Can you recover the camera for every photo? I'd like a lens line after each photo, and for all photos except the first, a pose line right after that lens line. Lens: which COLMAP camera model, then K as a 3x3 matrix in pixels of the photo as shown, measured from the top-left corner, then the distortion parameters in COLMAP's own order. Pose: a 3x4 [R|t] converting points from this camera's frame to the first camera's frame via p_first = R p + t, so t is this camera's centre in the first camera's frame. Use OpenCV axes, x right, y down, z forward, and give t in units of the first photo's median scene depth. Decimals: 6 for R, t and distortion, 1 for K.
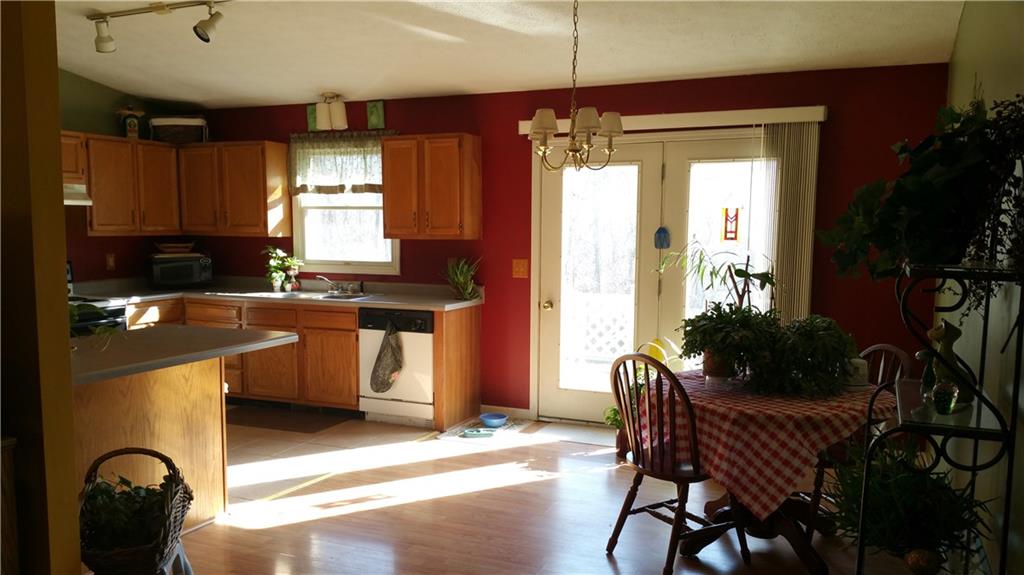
lens RADIAL K [[840.0, 0, 513.8], [0, 840.0, 291.9], [0, 0, 1]] dist [0.050747, -0.047846]
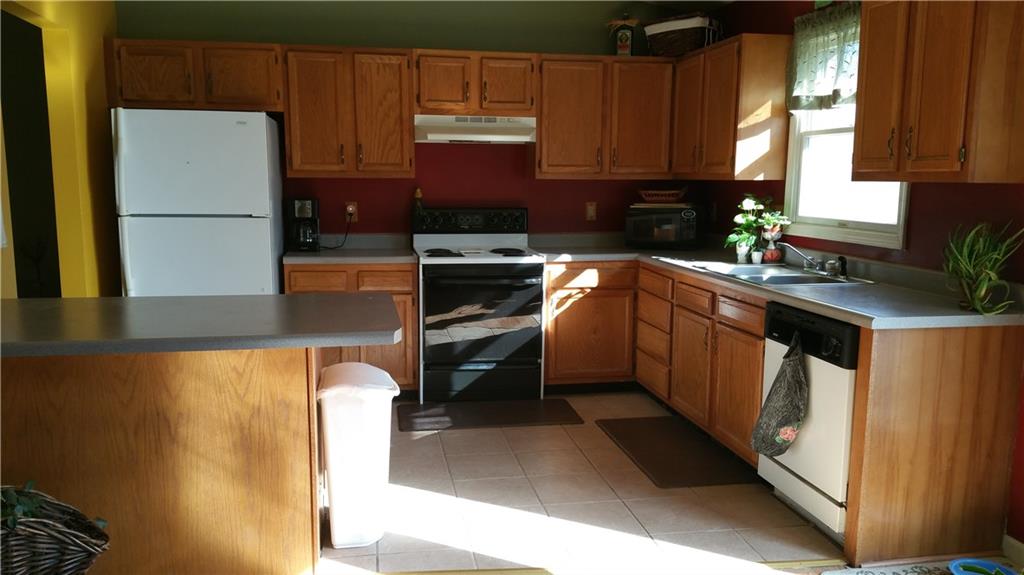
lens RADIAL K [[840.0, 0, 486.8], [0, 840.0, 305.6], [0, 0, 1]] dist [0.050747, -0.047846]
pose [[0.545634, 0.124947, -0.828656, 0.172285], [-0.068663, 0.992163, 0.104390, -0.022685], [0.835206, -0.000061, 0.549938, 0.466381]]
